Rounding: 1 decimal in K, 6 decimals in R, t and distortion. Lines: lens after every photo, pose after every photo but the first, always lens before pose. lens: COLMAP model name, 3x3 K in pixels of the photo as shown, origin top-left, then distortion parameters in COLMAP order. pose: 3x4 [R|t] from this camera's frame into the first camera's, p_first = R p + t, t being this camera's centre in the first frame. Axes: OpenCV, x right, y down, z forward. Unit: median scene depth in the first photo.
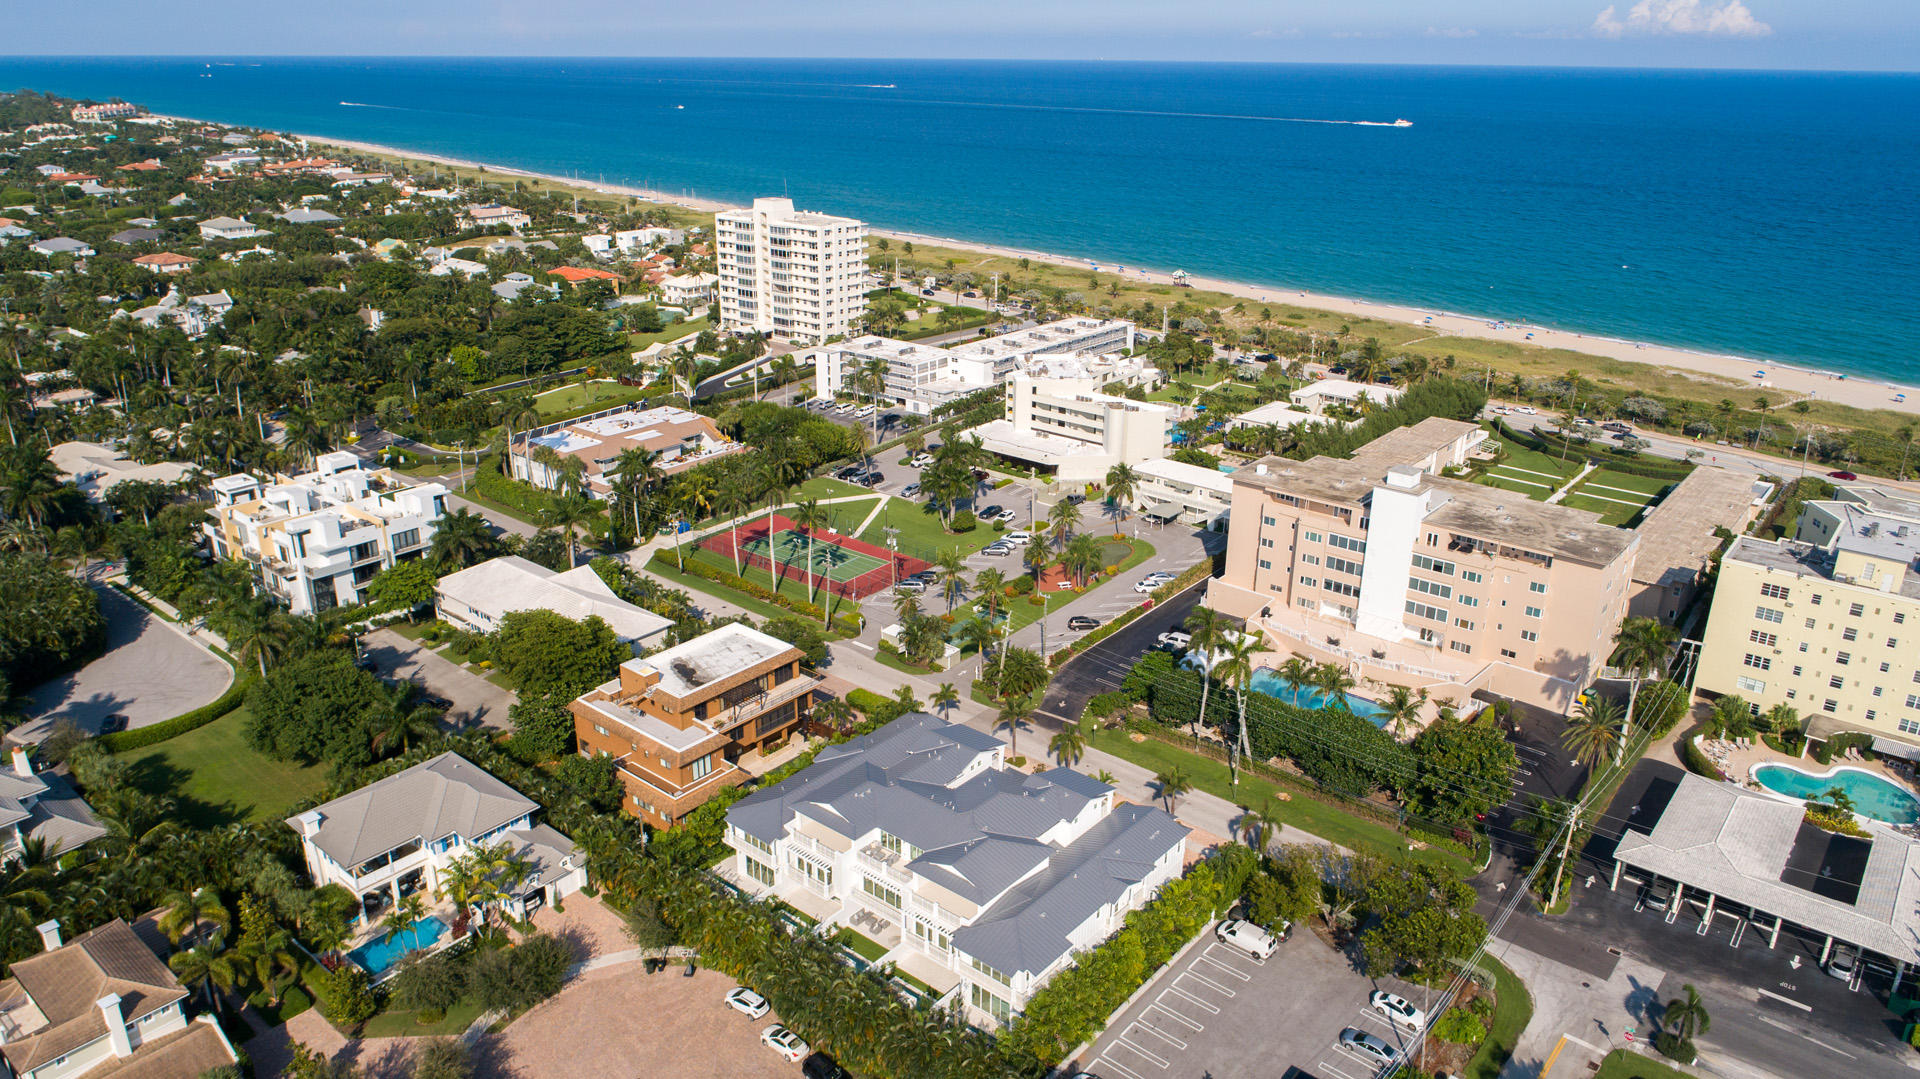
lens RADIAL K [[1296.4, 0, 950.0], [0, 1296.4, 540.8], [0, 0, 1]] dist [-0.017285, 0.017945]
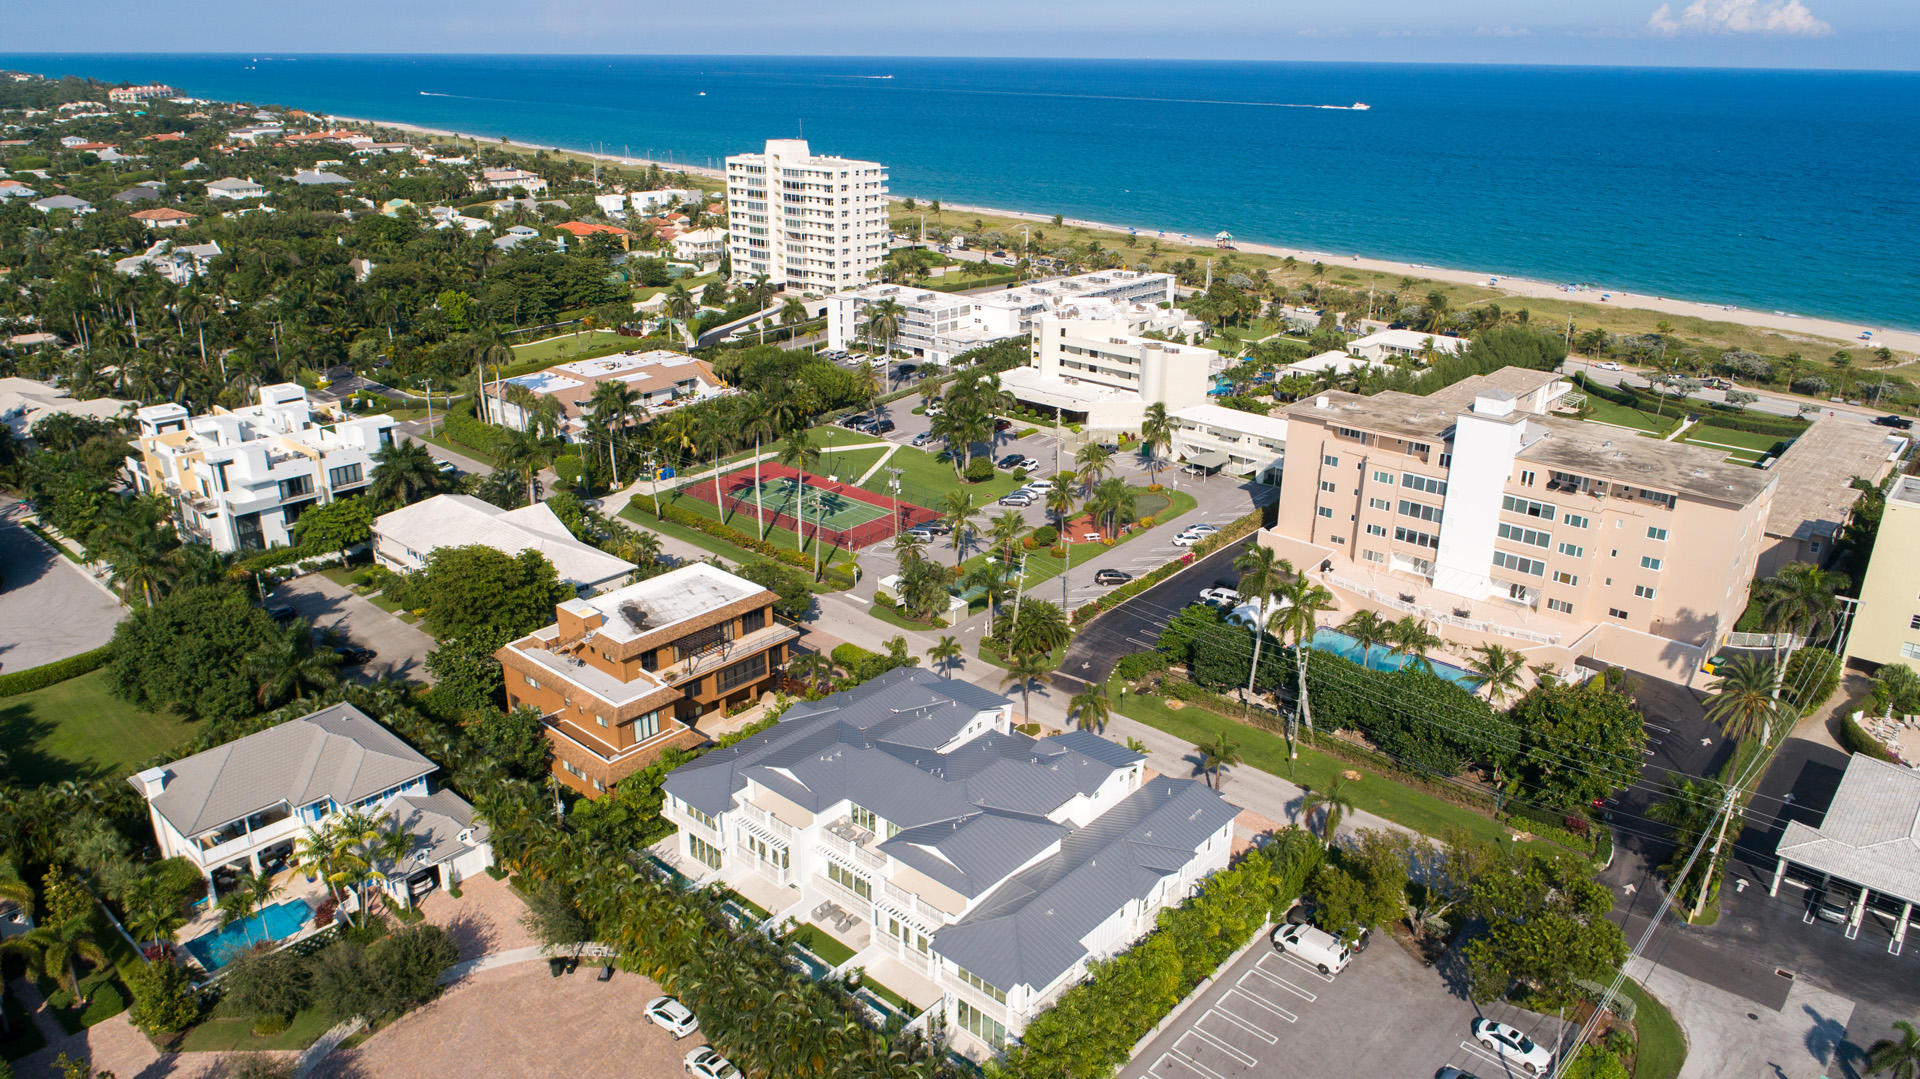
lens RADIAL K [[1296.4, 0, 951.6], [0, 1296.4, 539.3], [0, 0, 1]] dist [-0.017285, 0.017945]
pose [[0.999571, 0.012238, -0.026603, 0.019172], [-0.012253, 0.999925, -0.000419, 0.042041], [0.026595, 0.000745, 0.999646, 0.140440]]
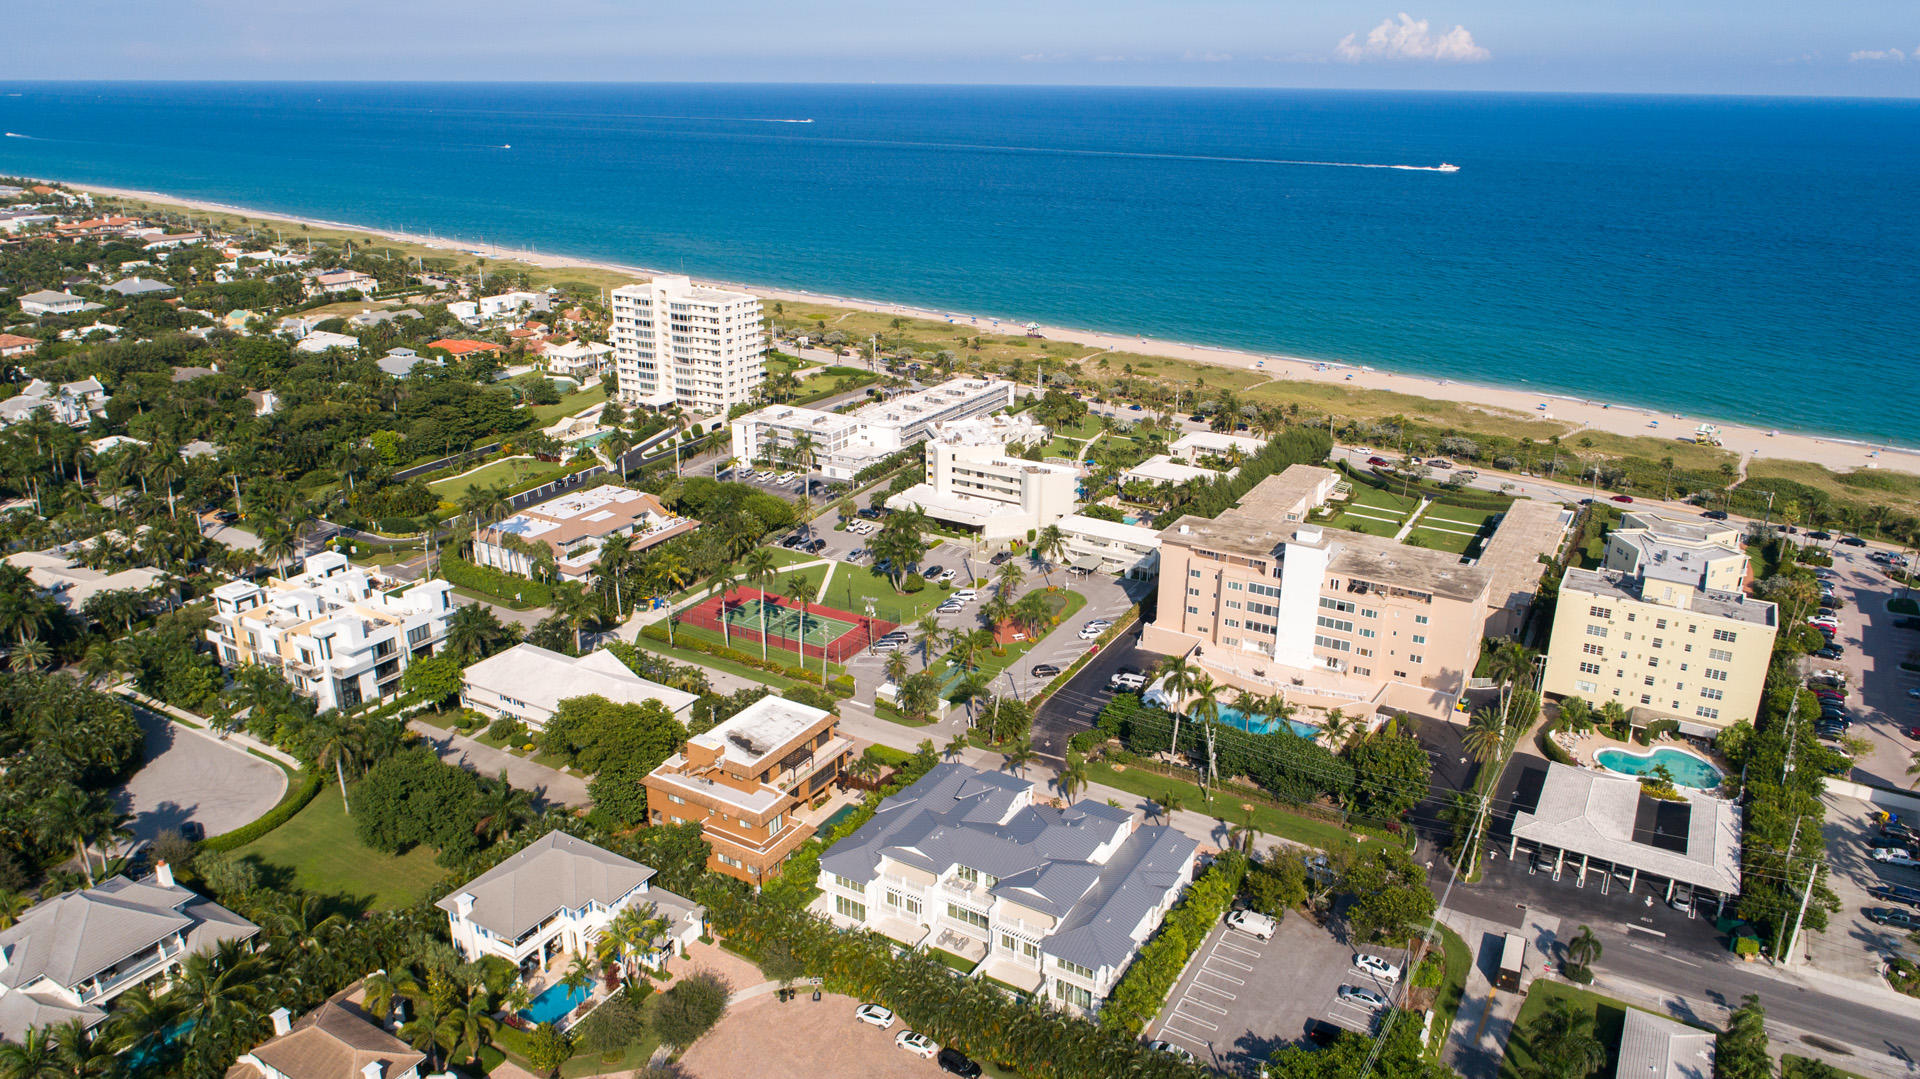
lens RADIAL K [[1296.4, 0, 947.5], [0, 1296.4, 543.2], [0, 0, 1]] dist [-0.017285, 0.017945]
pose [[0.987558, -0.054412, 0.147542, -0.156097], [0.056450, 0.998359, -0.009658, -0.046066], [-0.146774, 0.017867, 0.989009, -0.142478]]
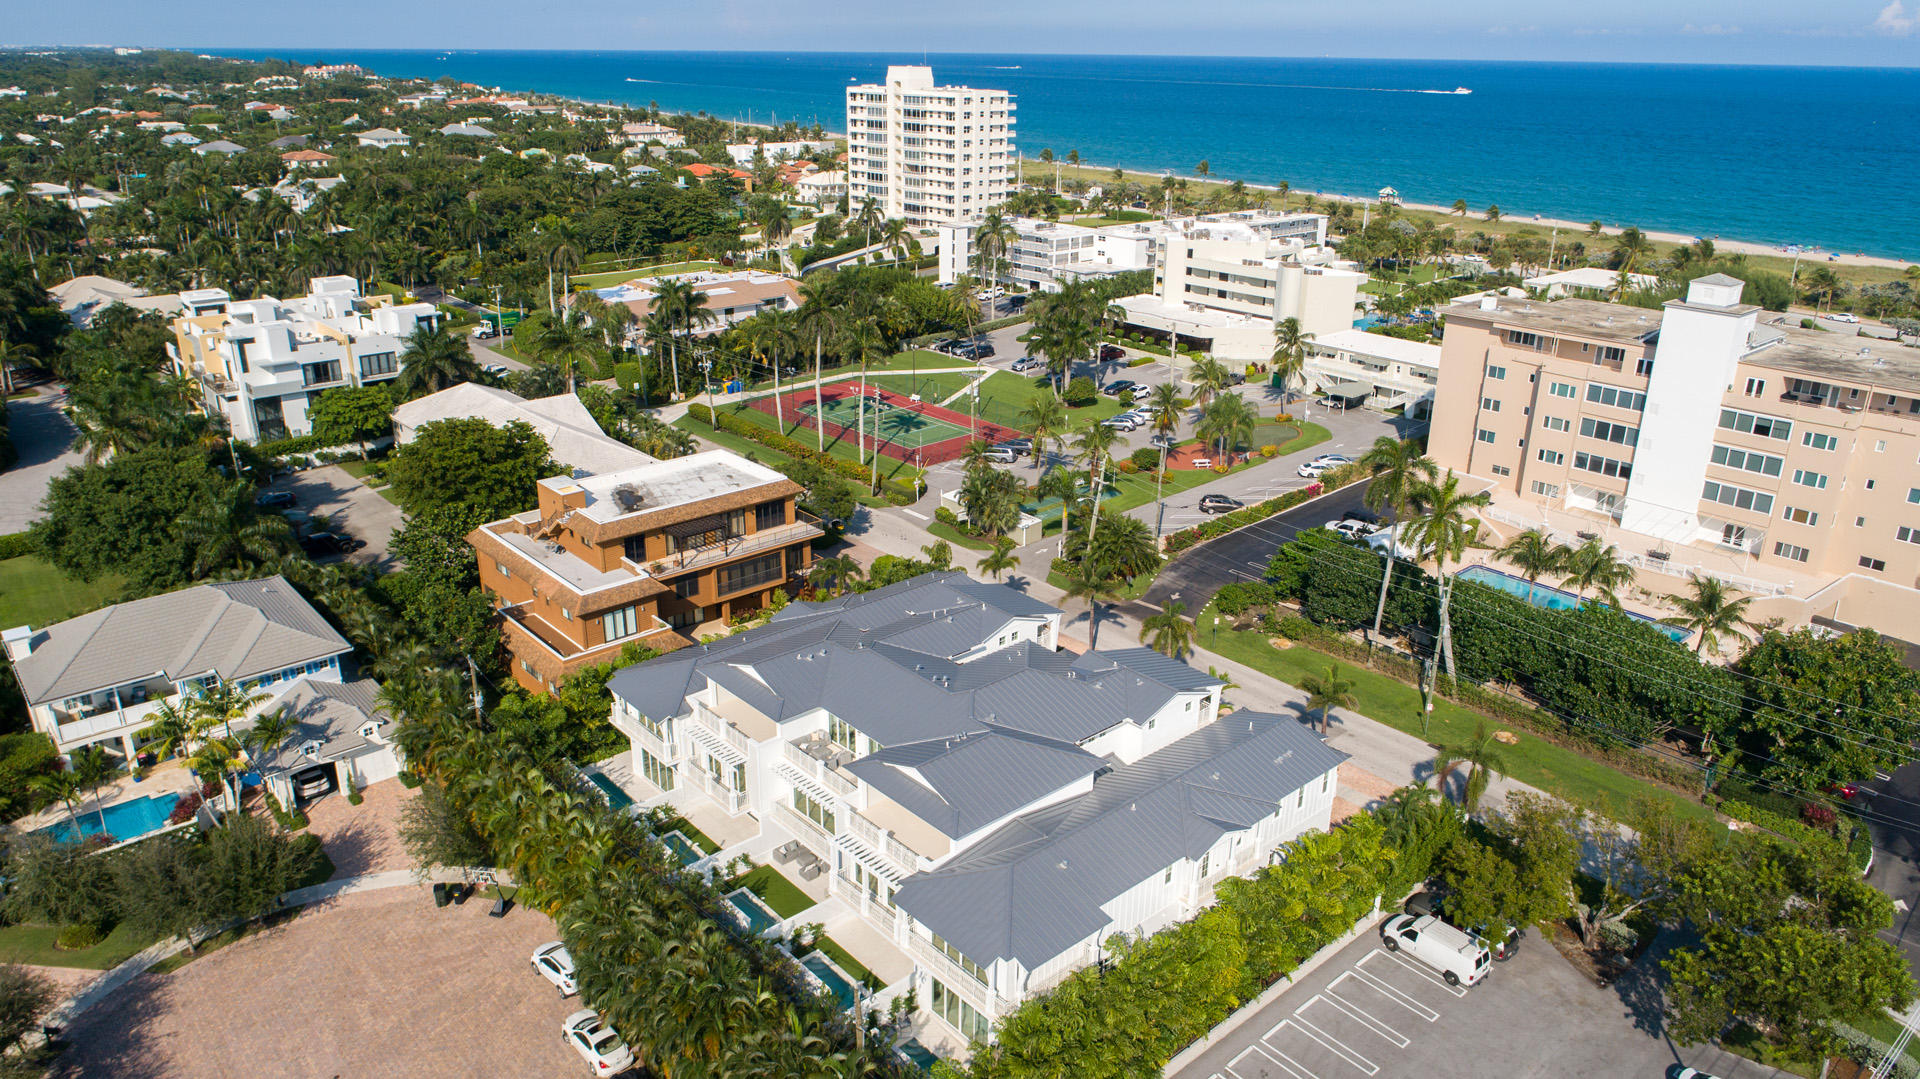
lens RADIAL K [[1296.4, 0, 953.1], [0, 1296.4, 537.6], [0, 0, 1]] dist [-0.017285, 0.017945]
pose [[0.988718, 0.057108, -0.138474, 0.059194], [-0.057203, 0.998357, 0.003299, 0.093014], [0.138435, 0.004659, 0.990361, 0.274450]]
